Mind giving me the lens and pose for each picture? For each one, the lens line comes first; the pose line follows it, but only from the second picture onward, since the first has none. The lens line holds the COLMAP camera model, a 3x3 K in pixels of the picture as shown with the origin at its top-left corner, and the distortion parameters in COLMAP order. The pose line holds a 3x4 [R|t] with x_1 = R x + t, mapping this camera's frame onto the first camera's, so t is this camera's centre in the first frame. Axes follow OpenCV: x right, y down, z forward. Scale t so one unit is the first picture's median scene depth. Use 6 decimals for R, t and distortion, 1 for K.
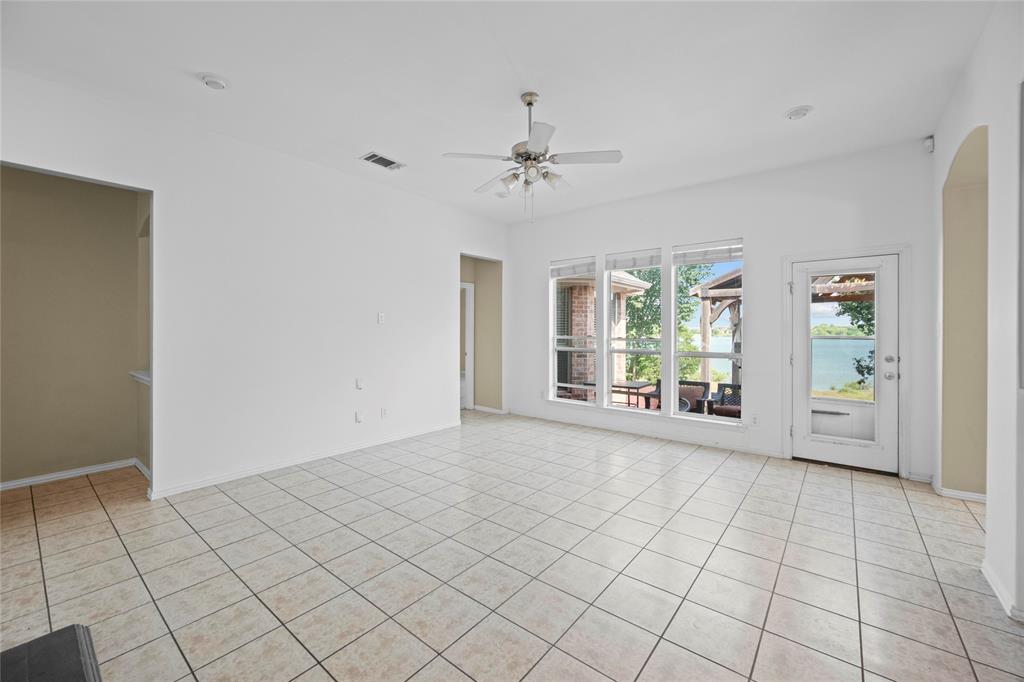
lens RADIAL K [[401.4, 0, 508.1], [0, 401.4, 332.2], [0, 0, 1]] dist [-0.002891, -0.000261]
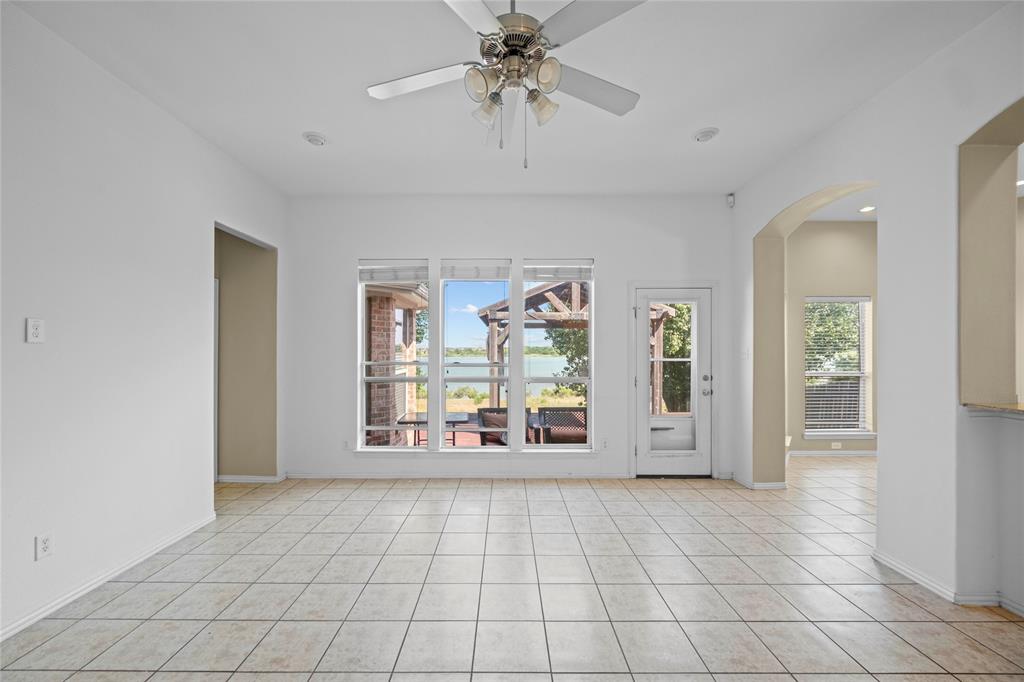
lens RADIAL K [[408.4, 0, 500.2], [0, 408.4, 351.9], [0, 0, 1]] dist [0.002772, 0.000103]
pose [[0.782939, -0.003453, 0.622089, -0.164881], [0.006256, 0.999978, -0.002323, -0.006126], [-0.622067, 0.005711, 0.782943, 0.286063]]
